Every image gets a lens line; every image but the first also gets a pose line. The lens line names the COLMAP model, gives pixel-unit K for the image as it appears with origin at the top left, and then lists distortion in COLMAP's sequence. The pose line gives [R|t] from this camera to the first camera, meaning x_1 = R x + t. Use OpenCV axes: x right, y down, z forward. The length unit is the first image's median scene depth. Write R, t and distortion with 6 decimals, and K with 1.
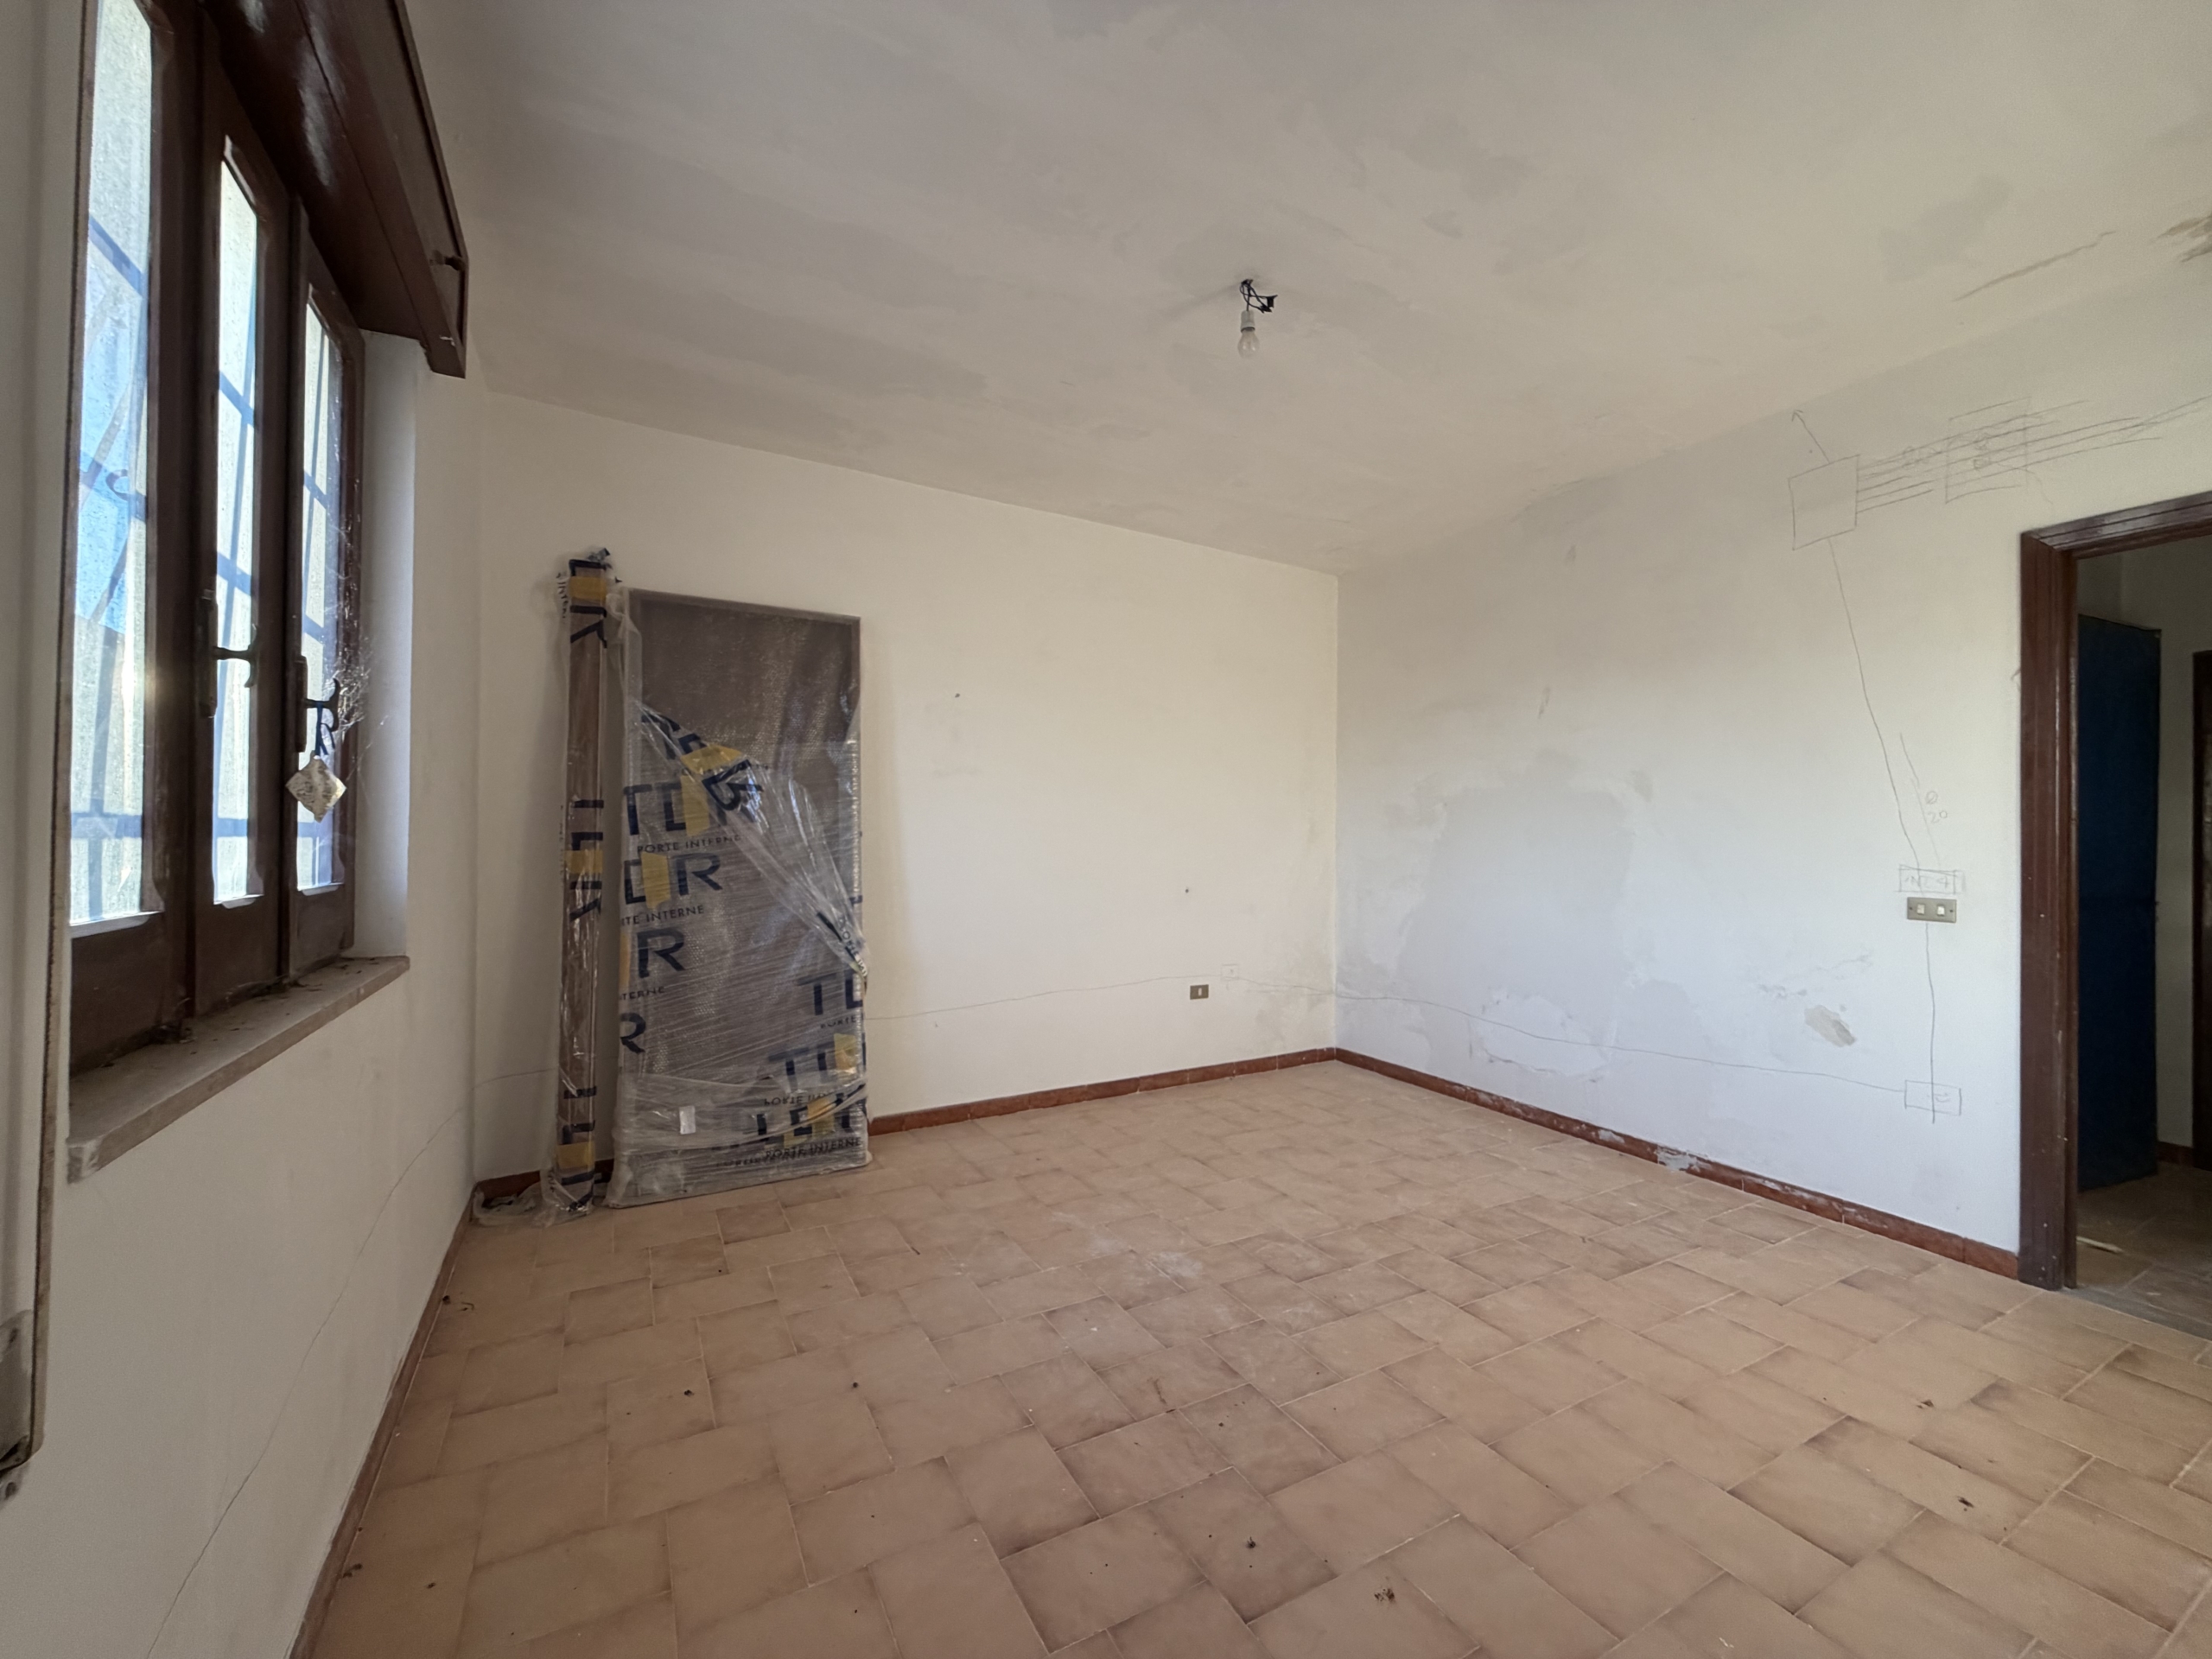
lens RADIAL K [[878.6, 0, 1097.6], [0, 878.6, 833.4], [0, 0, 1]] dist [0.000063, 0.000559]
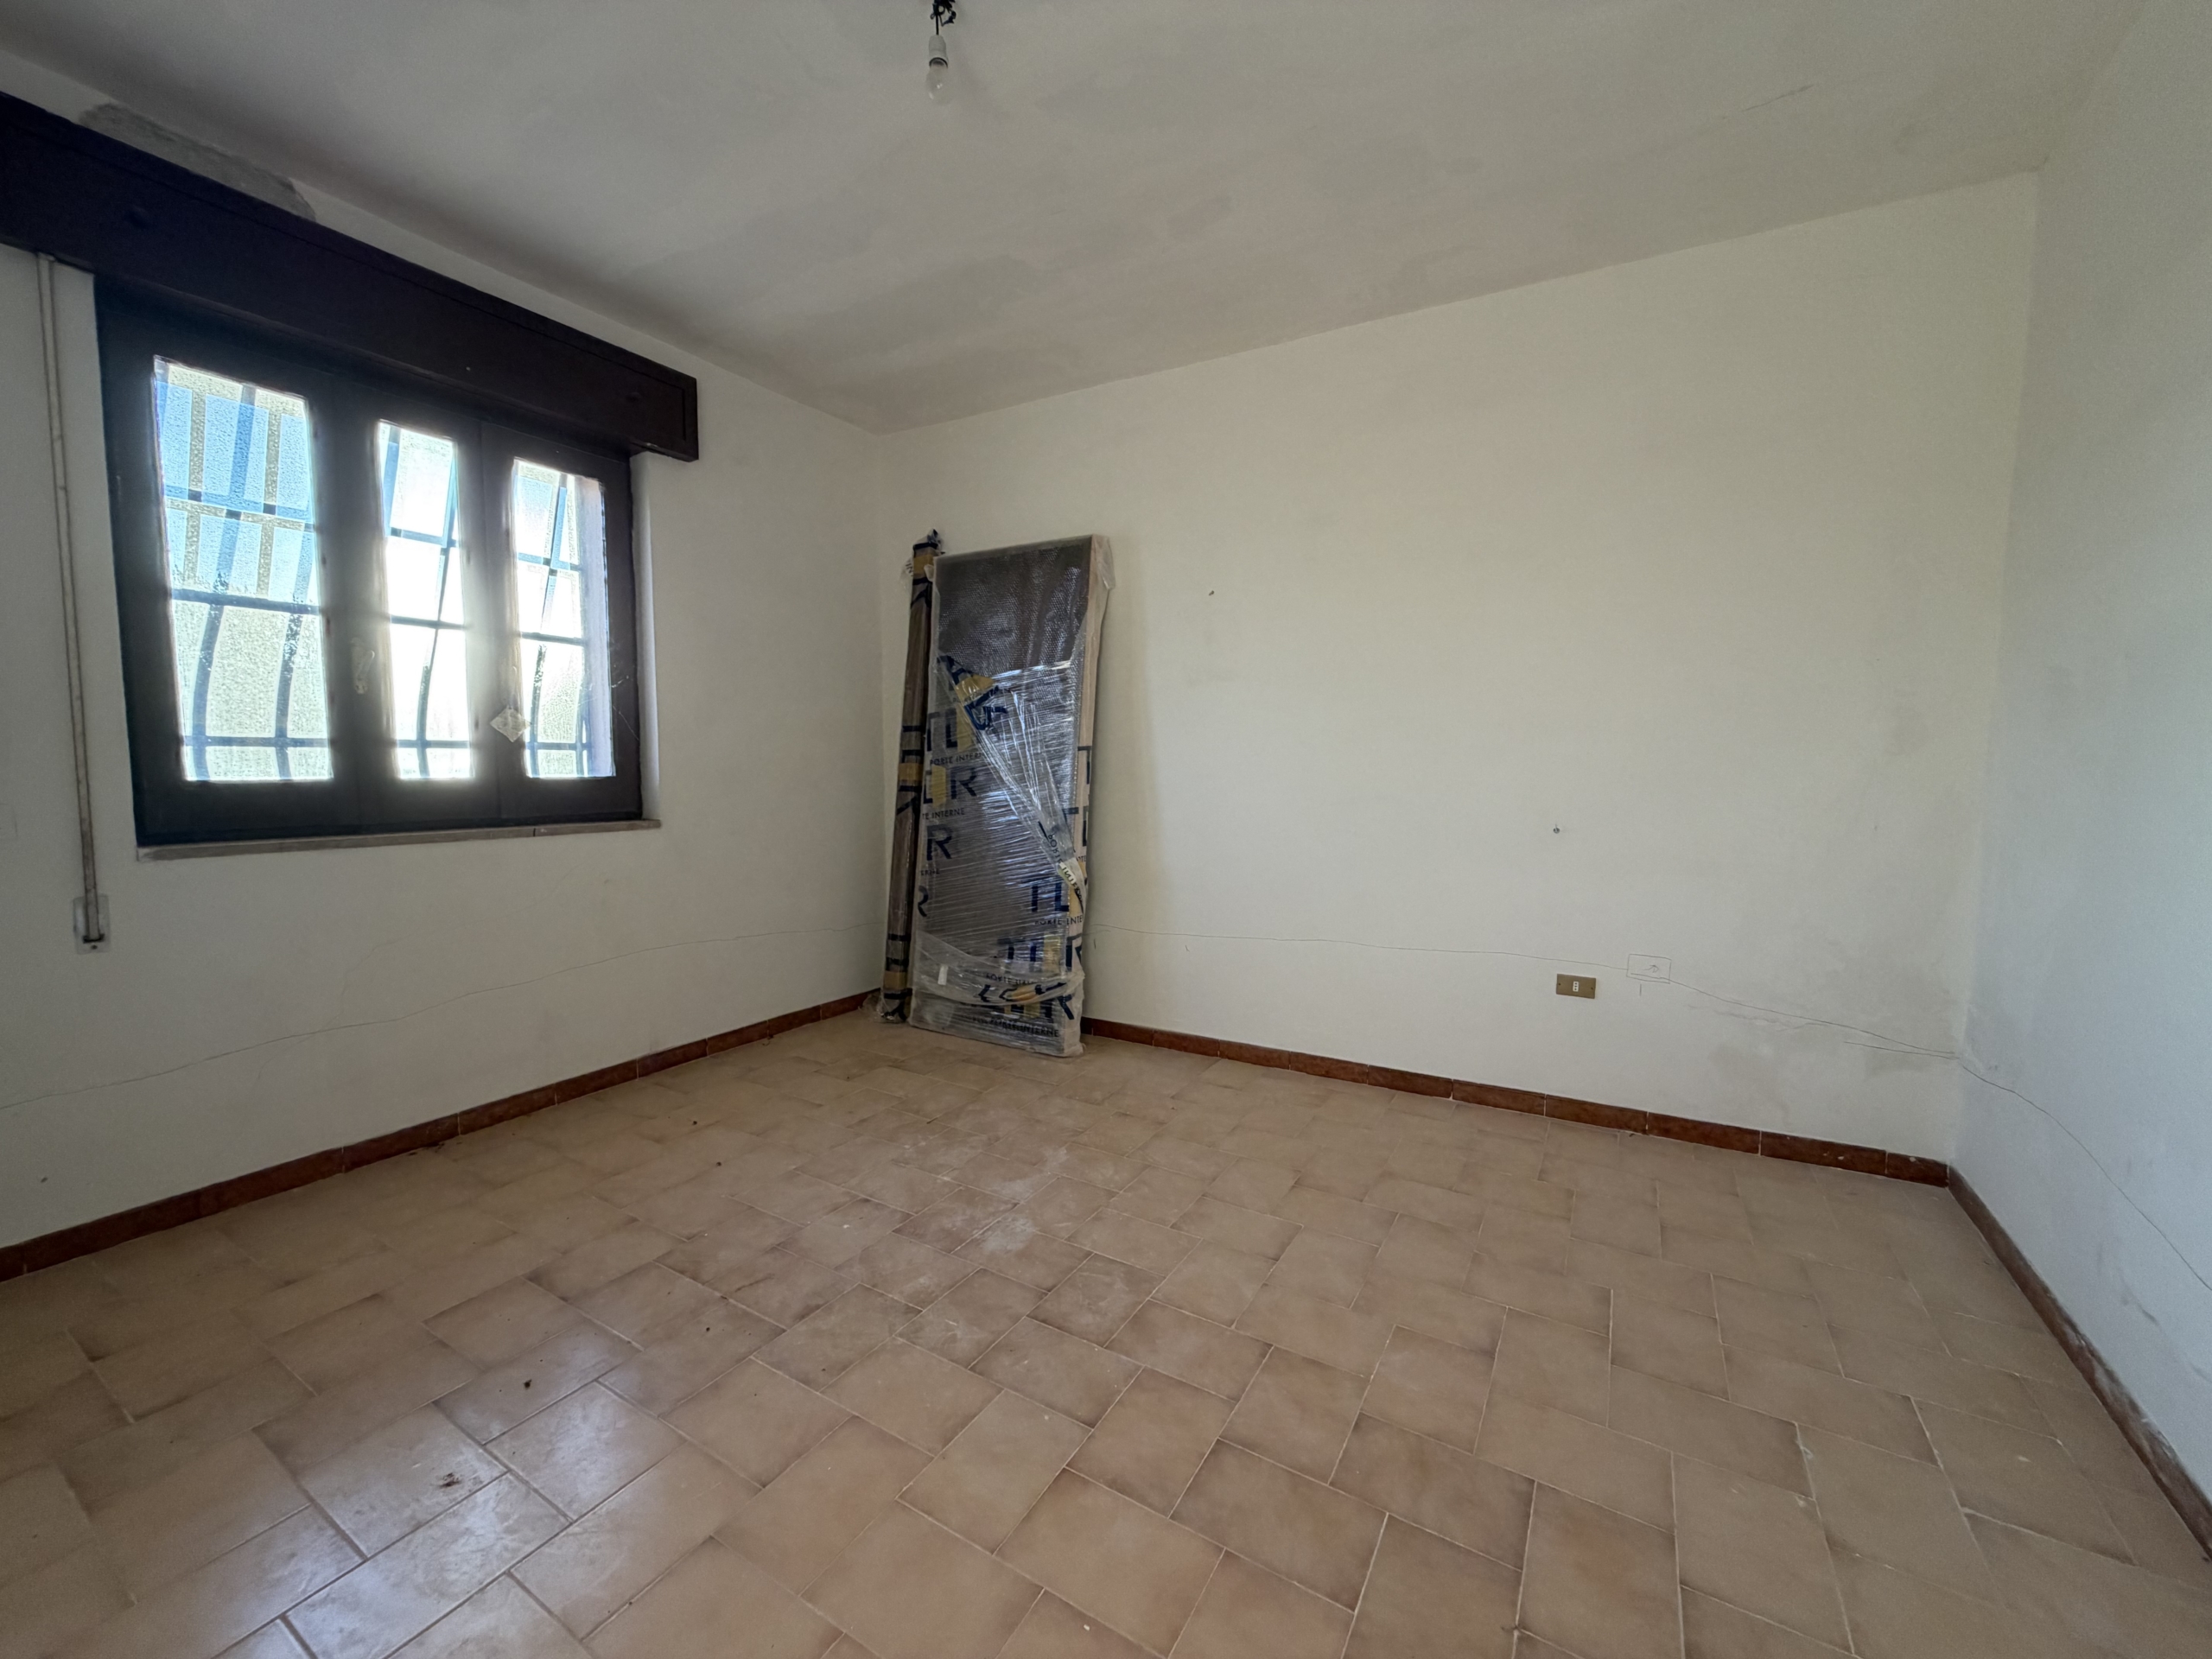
lens RADIAL K [[878.6, 0, 1101.8], [0, 878.6, 836.3], [0, 0, 1]] dist [0.000063, 0.000559]
pose [[0.509063, 0.069208, -0.857943, 0.717326], [0.005108, 0.996502, 0.083416, 0.019206], [0.860714, -0.046847, 0.506928, 0.545020]]
